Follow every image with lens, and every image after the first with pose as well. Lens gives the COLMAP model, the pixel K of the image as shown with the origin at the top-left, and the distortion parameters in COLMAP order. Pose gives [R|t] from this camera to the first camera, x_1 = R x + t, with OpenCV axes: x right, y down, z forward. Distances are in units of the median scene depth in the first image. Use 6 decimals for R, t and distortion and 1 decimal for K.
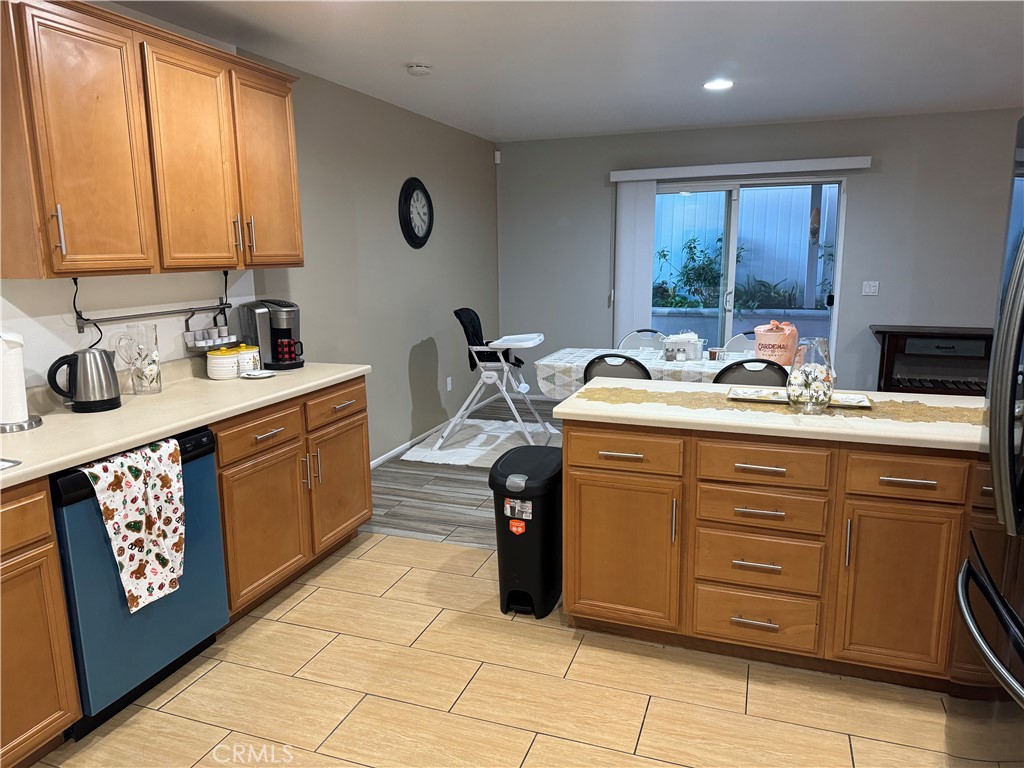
lens RADIAL K [[717.5, 0, 513.3], [0, 717.5, 381.7], [0, 0, 1]] dist [0.102245, -0.141666]
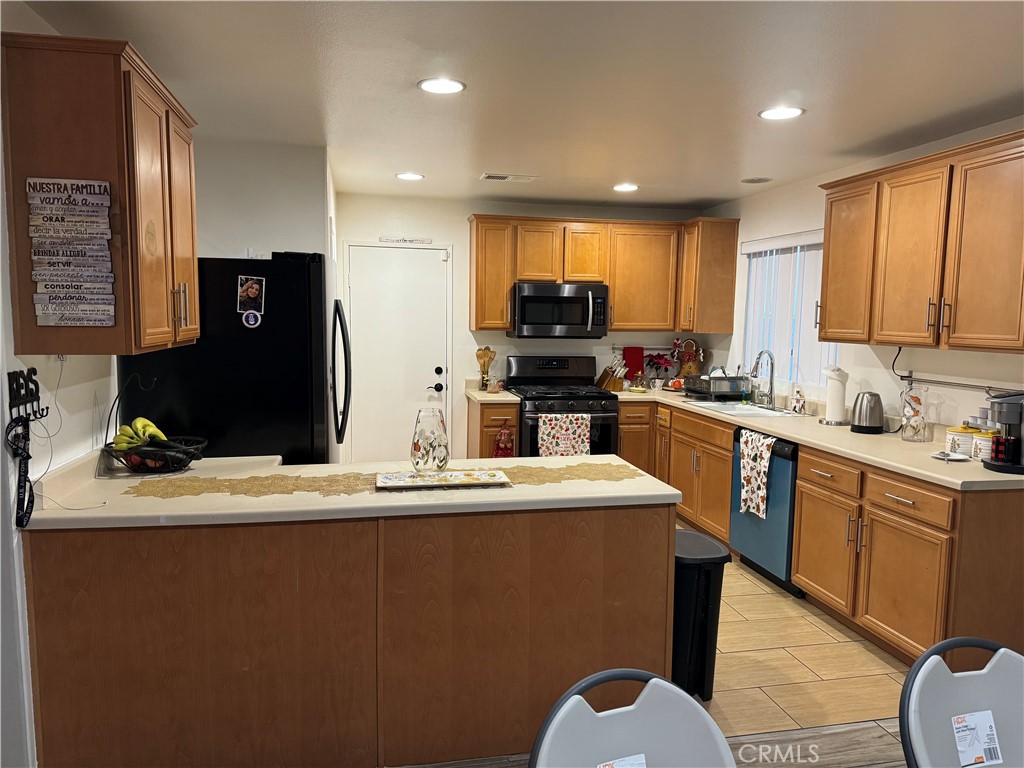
lens RADIAL K [[708.3, 0, 512.0], [0, 708.3, 384.0], [0, 0, 1]] dist [0.094105, -0.101399]
pose [[-0.853913, 0.043780, -0.518571, 0.875840], [-0.105342, 0.961287, 0.254619, -0.388301], [0.509642, 0.272050, -0.816244, 1.962277]]
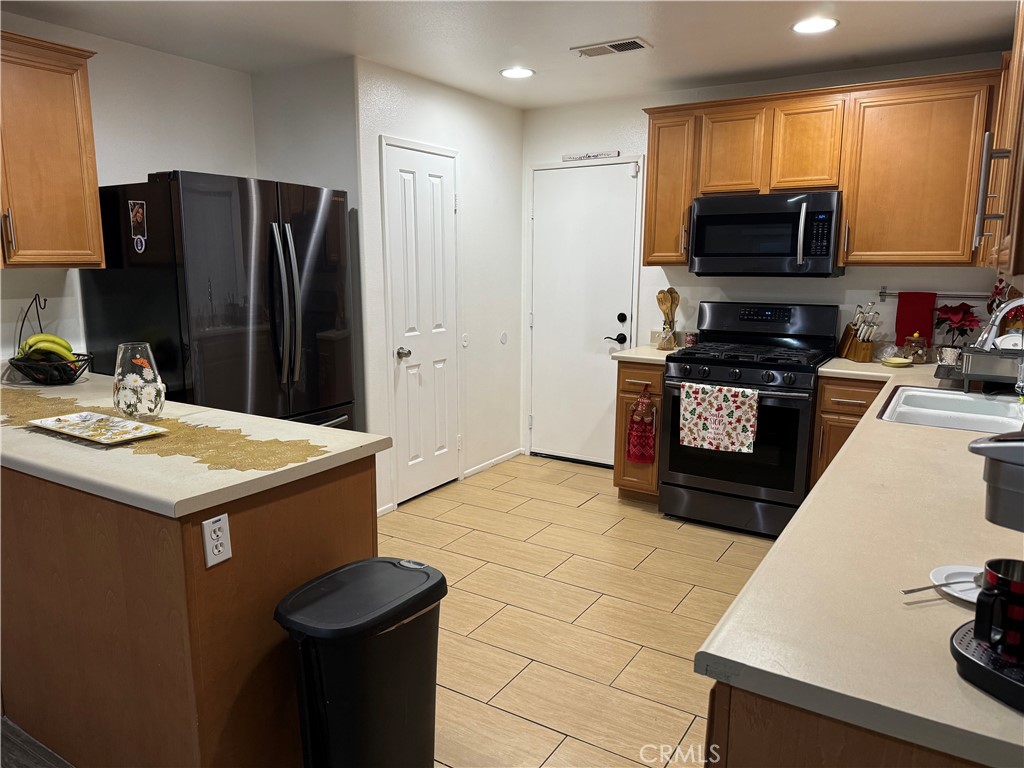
lens RADIAL K [[717.5, 0, 513.3], [0, 717.5, 381.7], [0, 0, 1]] dist [0.102245, -0.141666]
pose [[-0.975732, -0.033285, 0.216424, -0.272527], [0.043263, 0.939592, 0.339552, -0.312413], [-0.214652, 0.340675, -0.915350, 1.791811]]
